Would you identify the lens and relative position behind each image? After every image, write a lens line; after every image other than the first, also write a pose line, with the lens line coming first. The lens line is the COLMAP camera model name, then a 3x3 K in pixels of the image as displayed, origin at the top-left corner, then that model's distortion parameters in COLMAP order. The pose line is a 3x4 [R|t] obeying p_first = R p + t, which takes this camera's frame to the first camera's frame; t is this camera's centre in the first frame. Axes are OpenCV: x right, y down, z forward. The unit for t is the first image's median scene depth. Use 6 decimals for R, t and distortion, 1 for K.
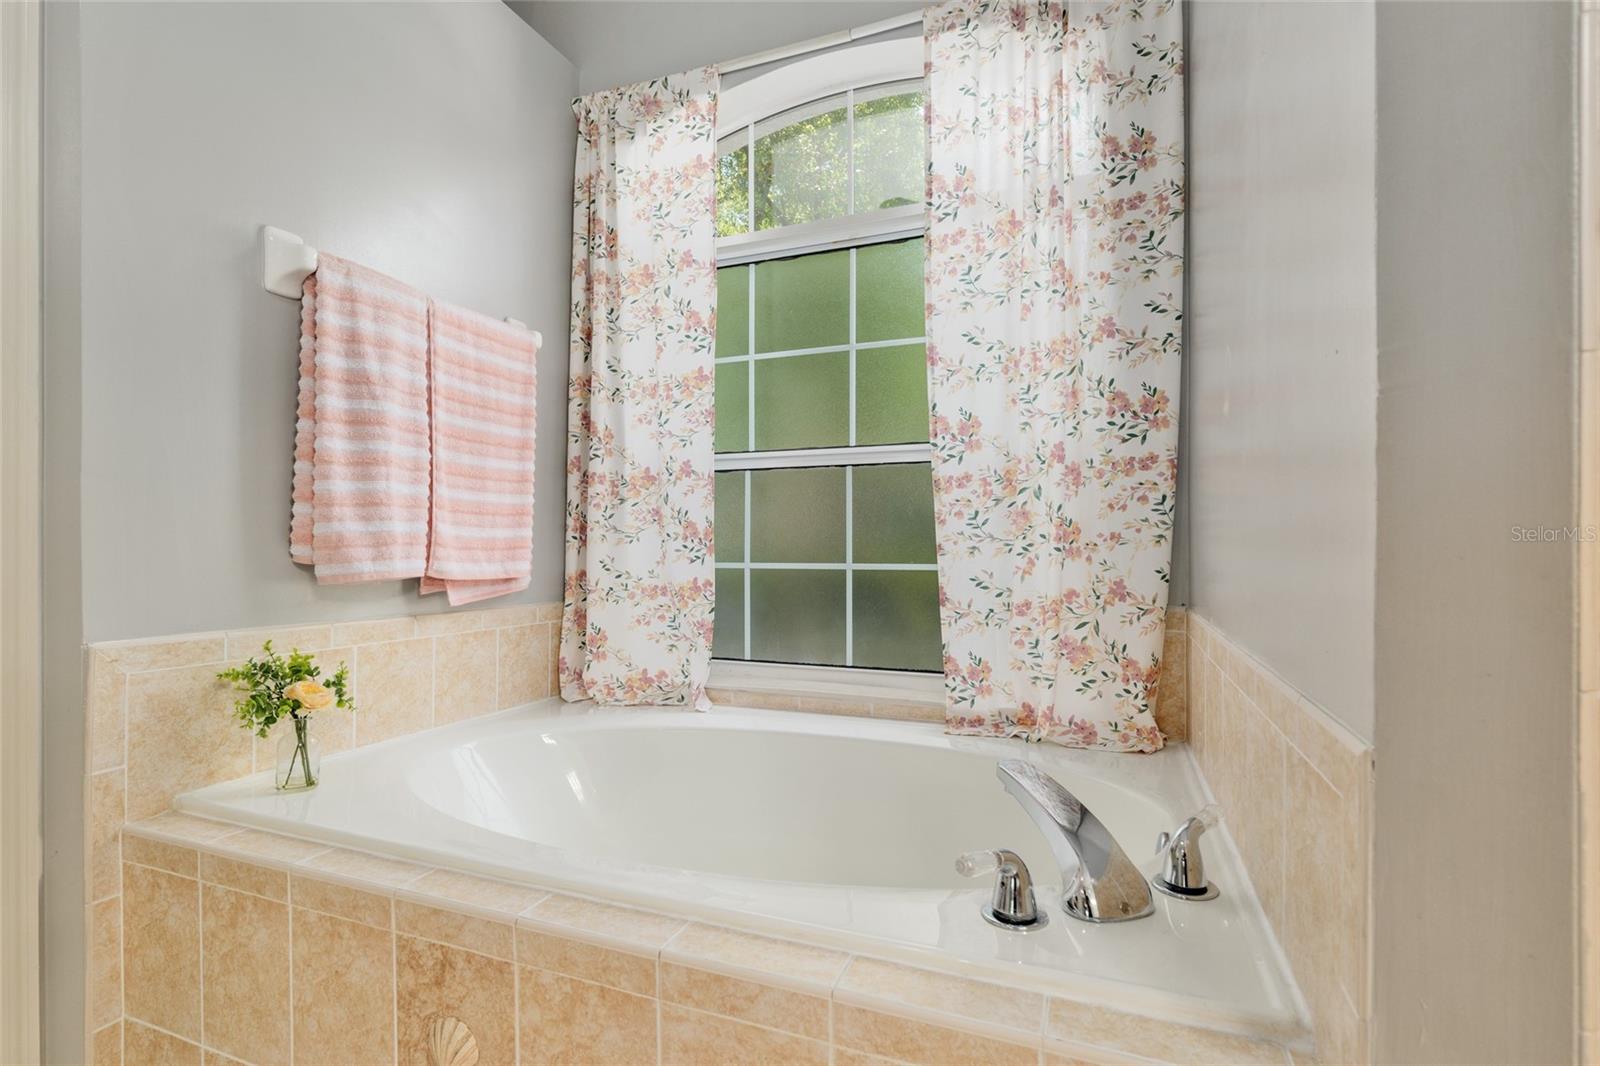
lens RADIAL K [[733.9, 0, 796.3], [0, 733.9, 541.3], [0, 0, 1]] dist [0.002720, -0.000192]
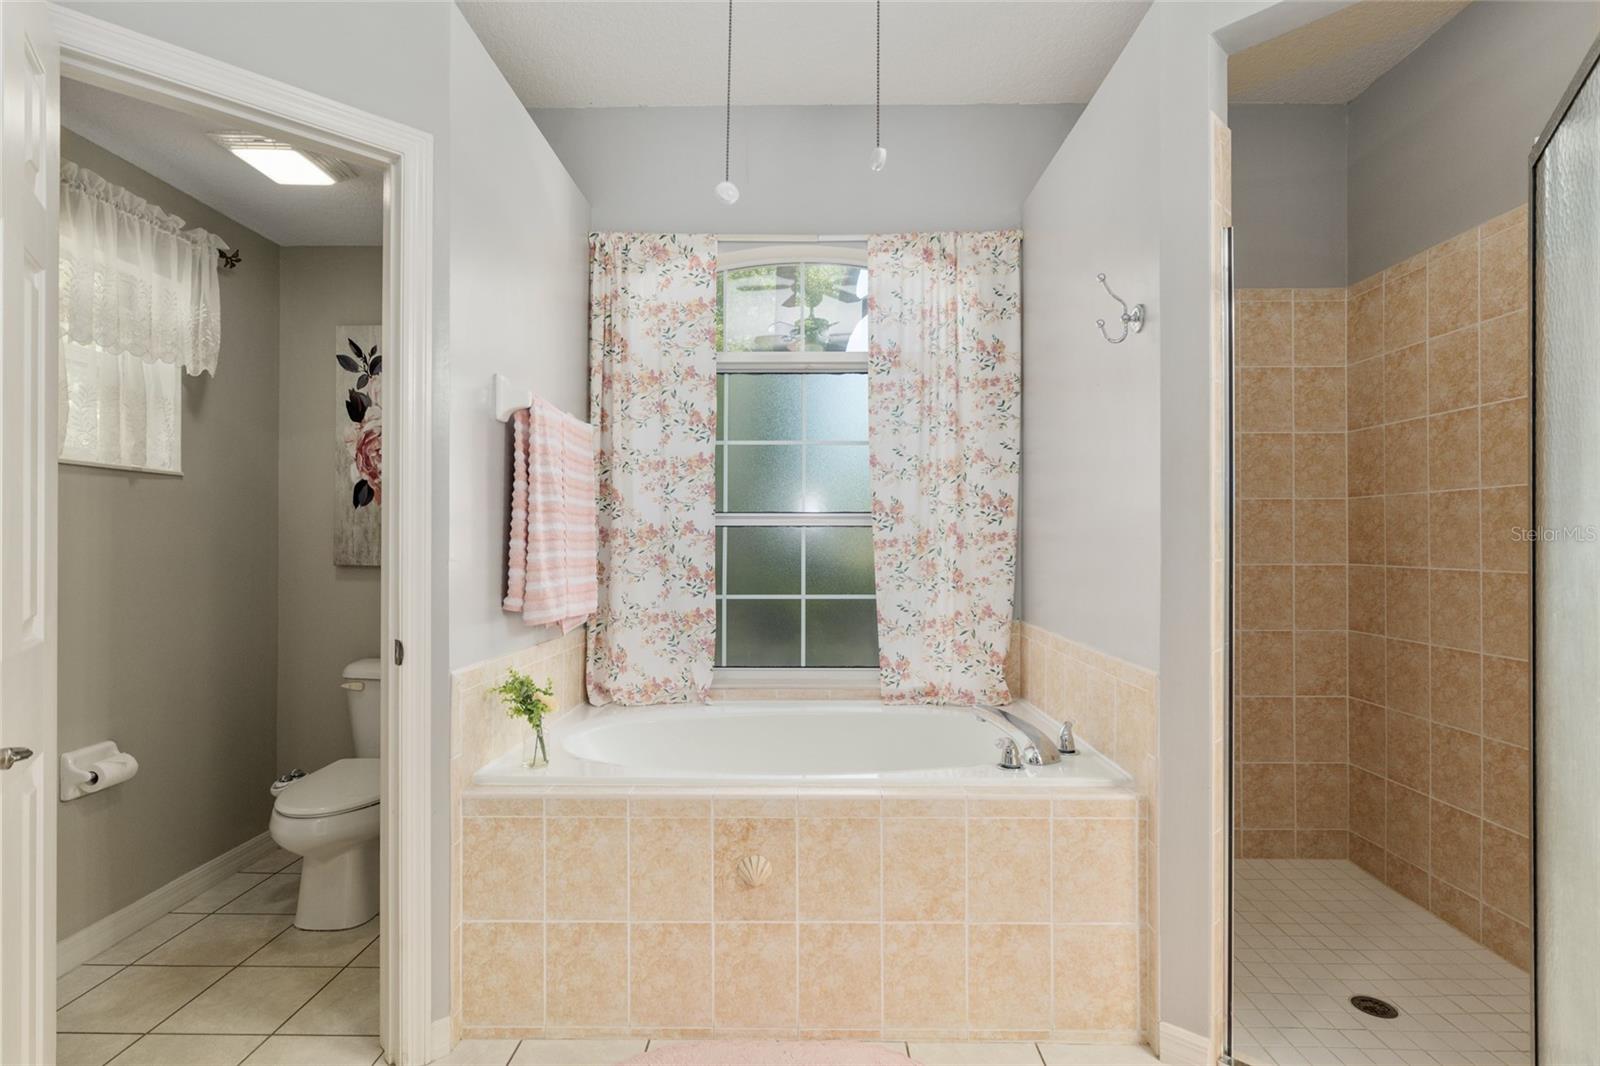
lens RADIAL K [[841.0, 0, 750.3], [0, 841.0, 532.3], [0, 0, 1]] dist [0.011034, -0.000149]
pose [[0.937065, 0.002692, 0.349145, -0.712933], [-0.002011, 0.999995, -0.002315, -0.104325], [-0.349149, 0.001467, 0.937066, -0.597083]]
